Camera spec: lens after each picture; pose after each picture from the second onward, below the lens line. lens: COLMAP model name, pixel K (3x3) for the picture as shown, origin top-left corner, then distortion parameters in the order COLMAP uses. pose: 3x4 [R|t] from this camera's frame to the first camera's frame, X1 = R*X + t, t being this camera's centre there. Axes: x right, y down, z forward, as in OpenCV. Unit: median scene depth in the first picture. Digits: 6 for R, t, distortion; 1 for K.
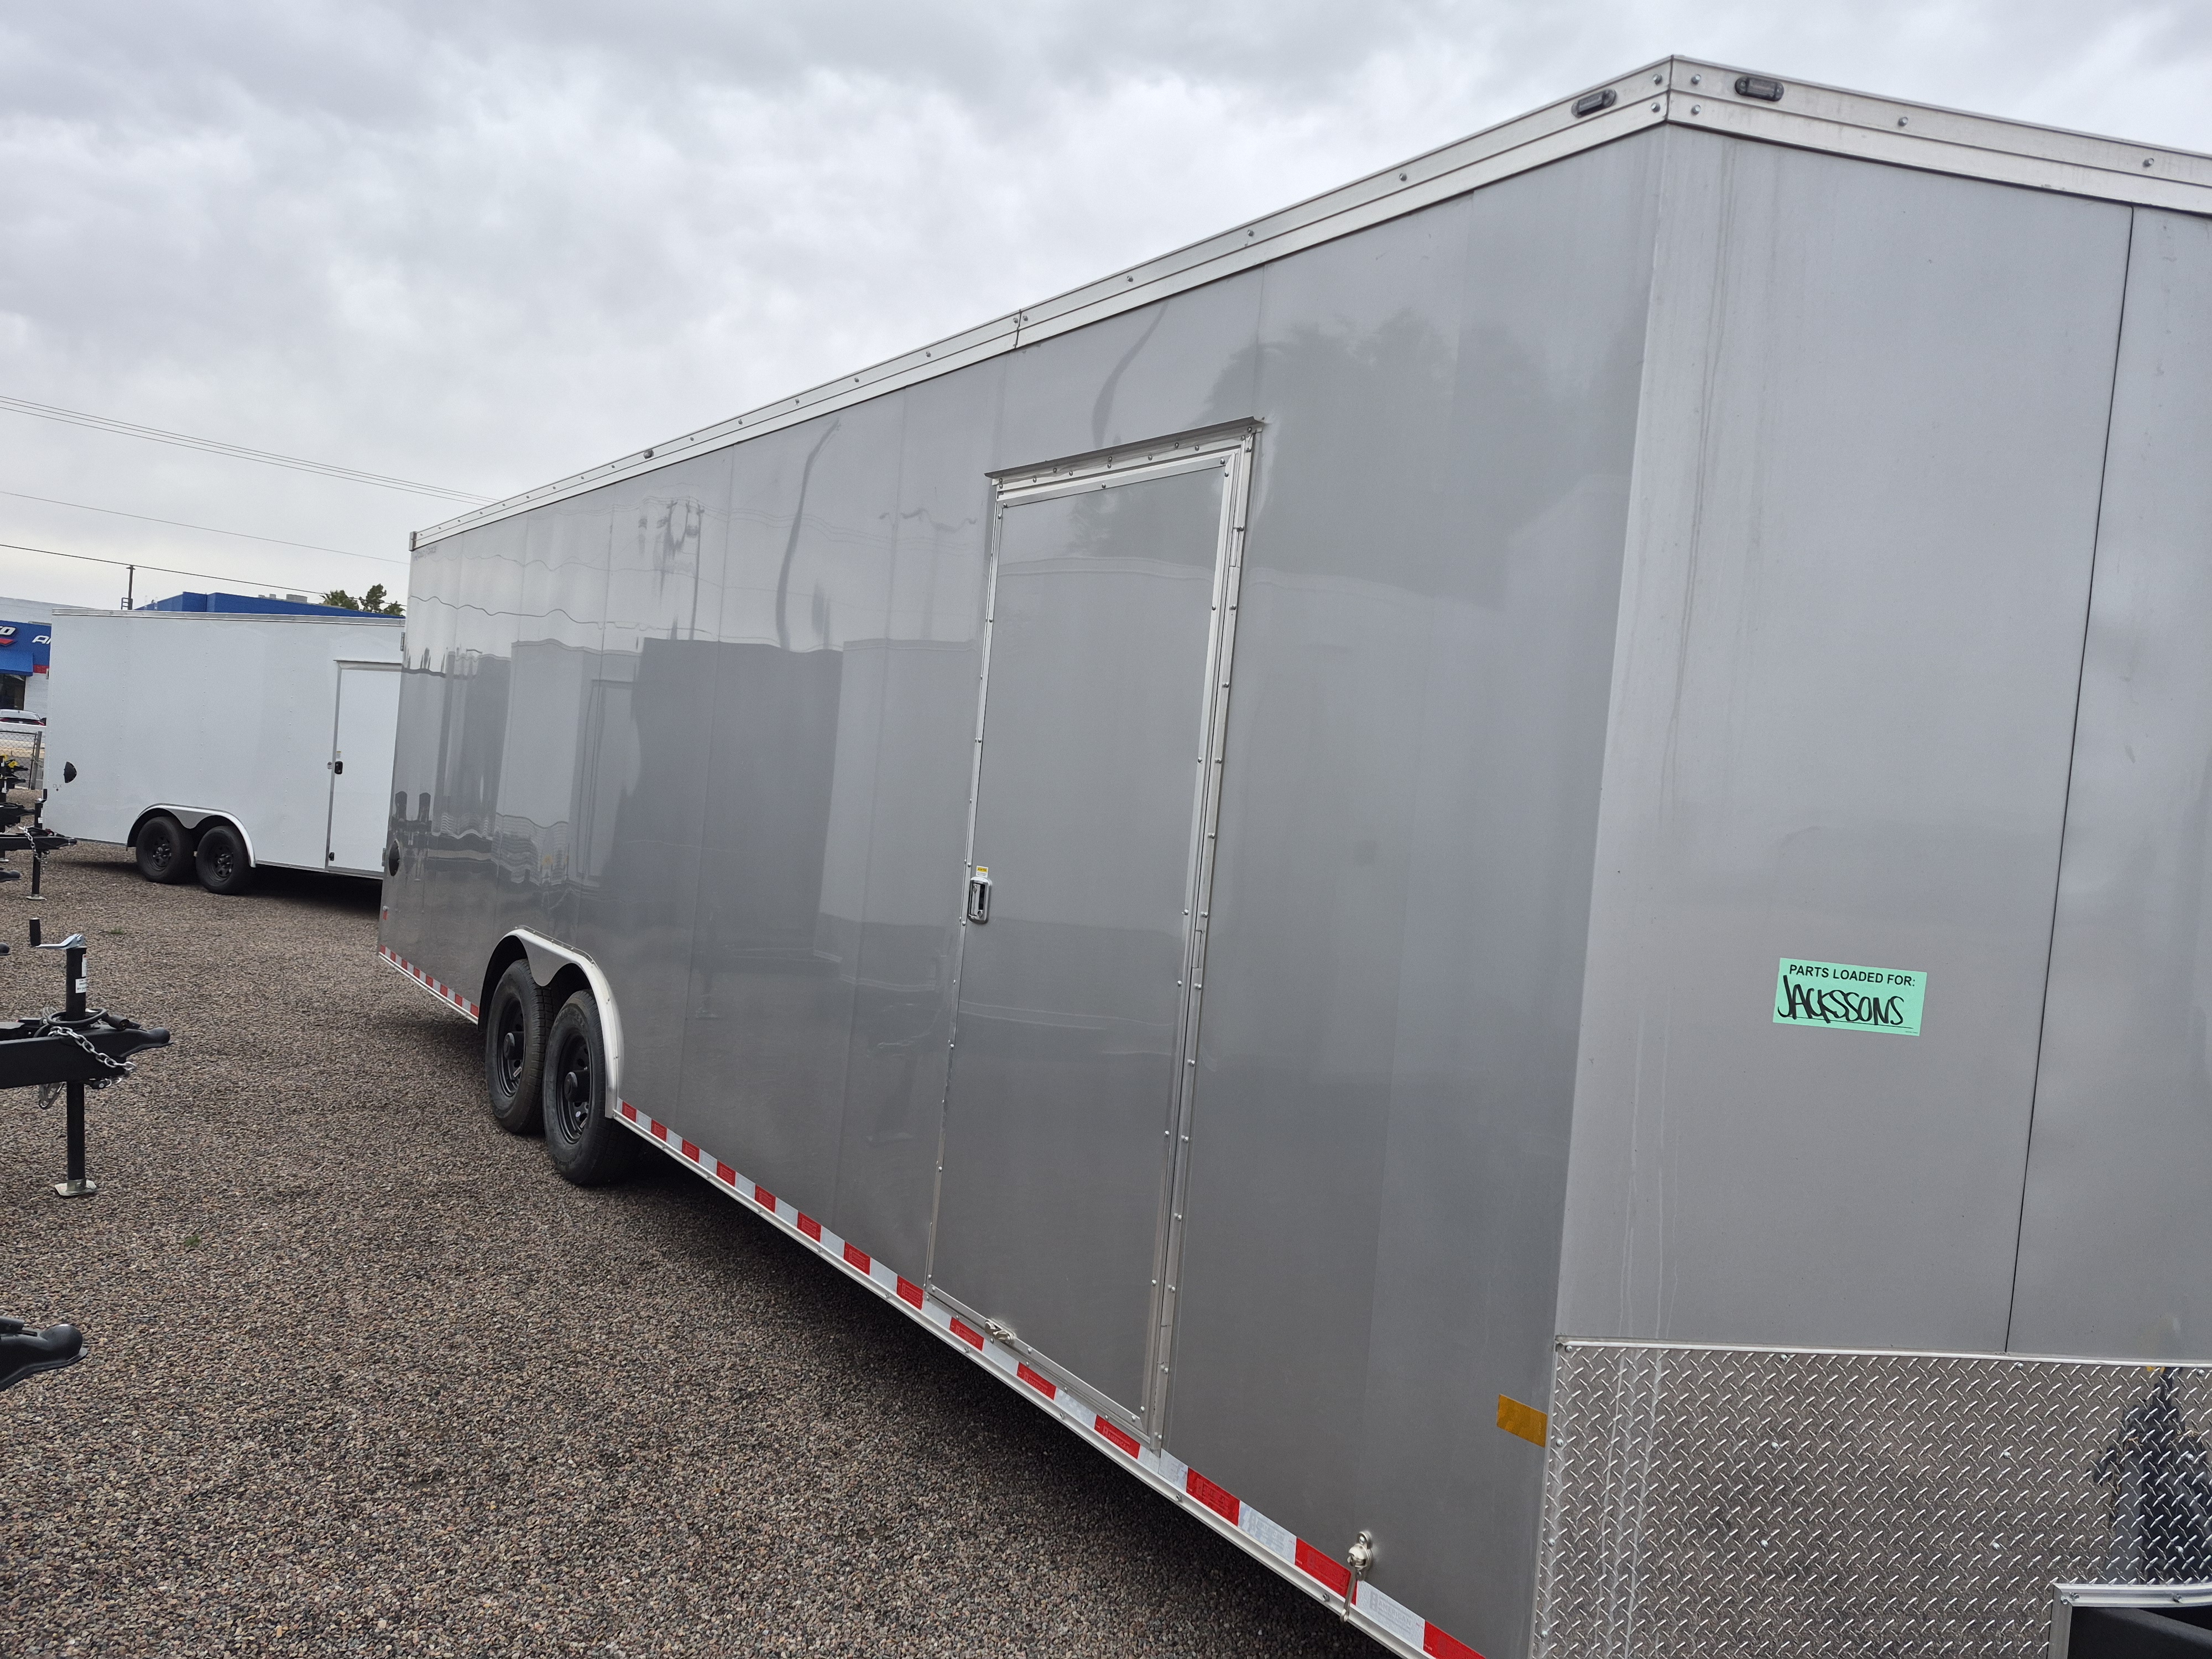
lens RADIAL K [[1551.5, 0, 1124.3], [0, 1551.5, 839.1], [0, 0, 1]] dist [0.023970, -0.010074]
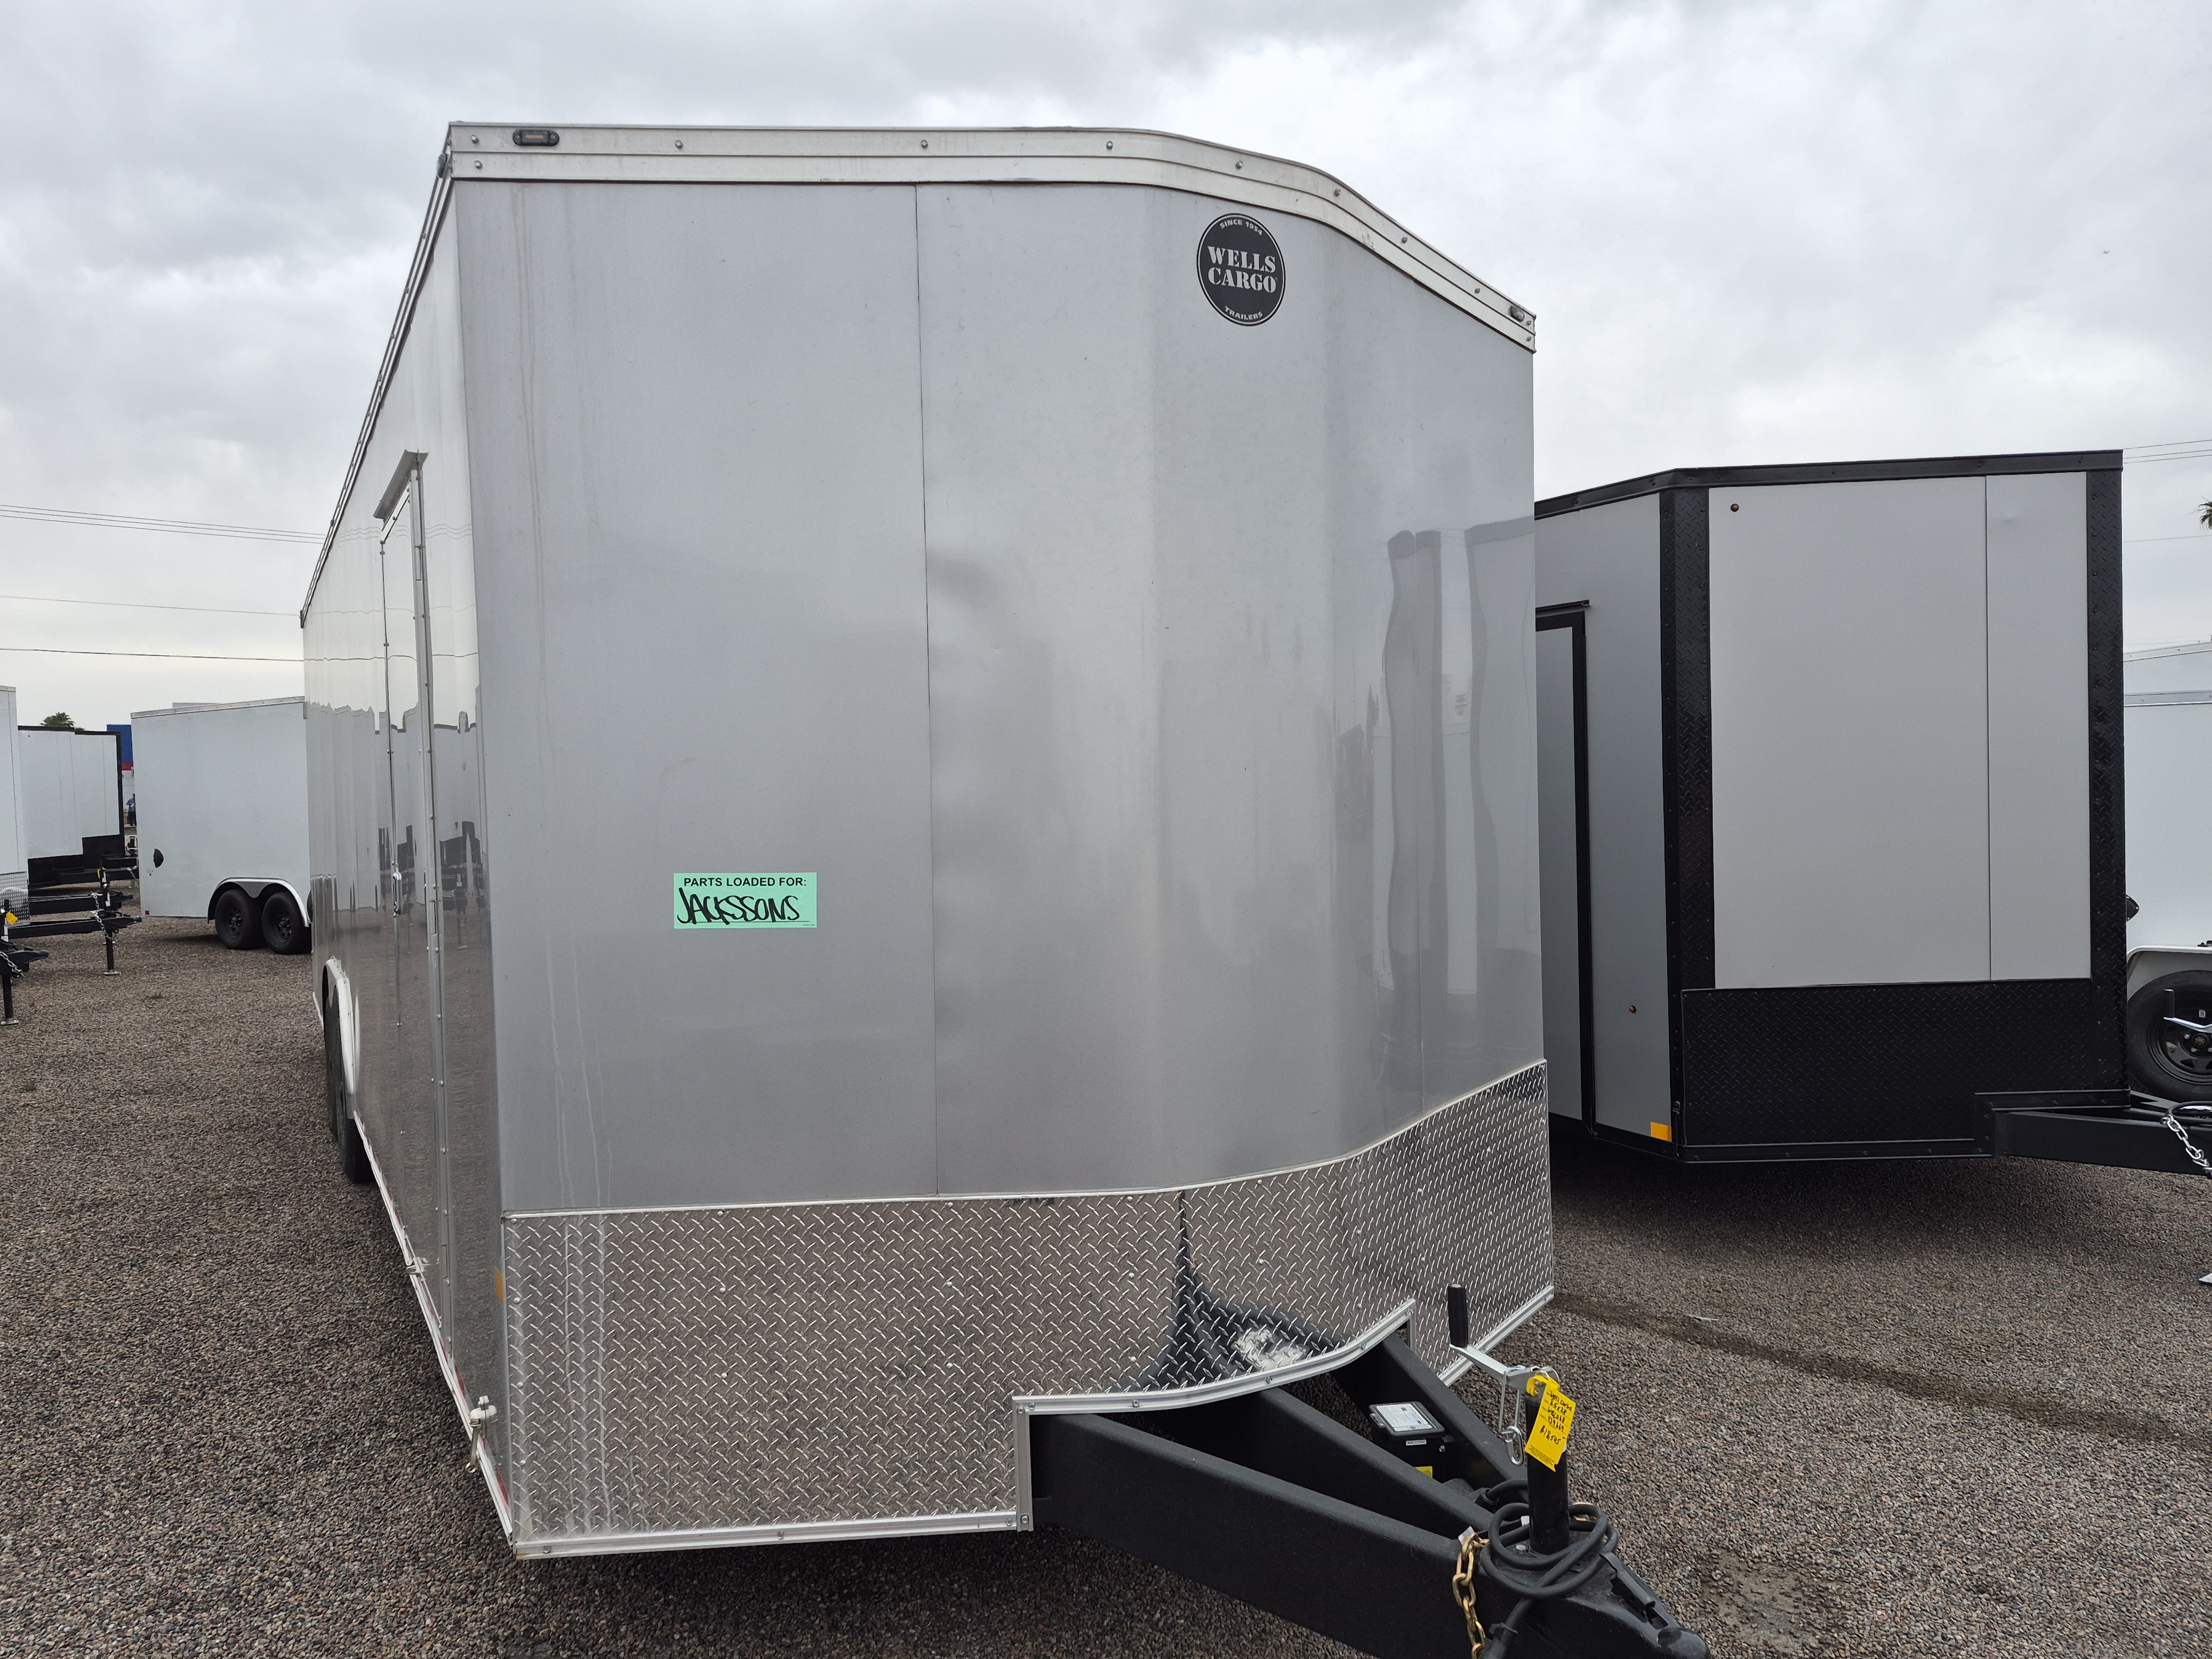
lens RADIAL K [[1551.5, 0, 1114.3], [0, 1551.5, 831.0], [0, 0, 1]] dist [0.023970, -0.010074]
pose [[0.986798, -0.104601, -0.123646, 0.881983], [0.105079, 0.994460, -0.002669, 0.081770], [0.123241, -0.010359, 0.992323, -0.109098]]
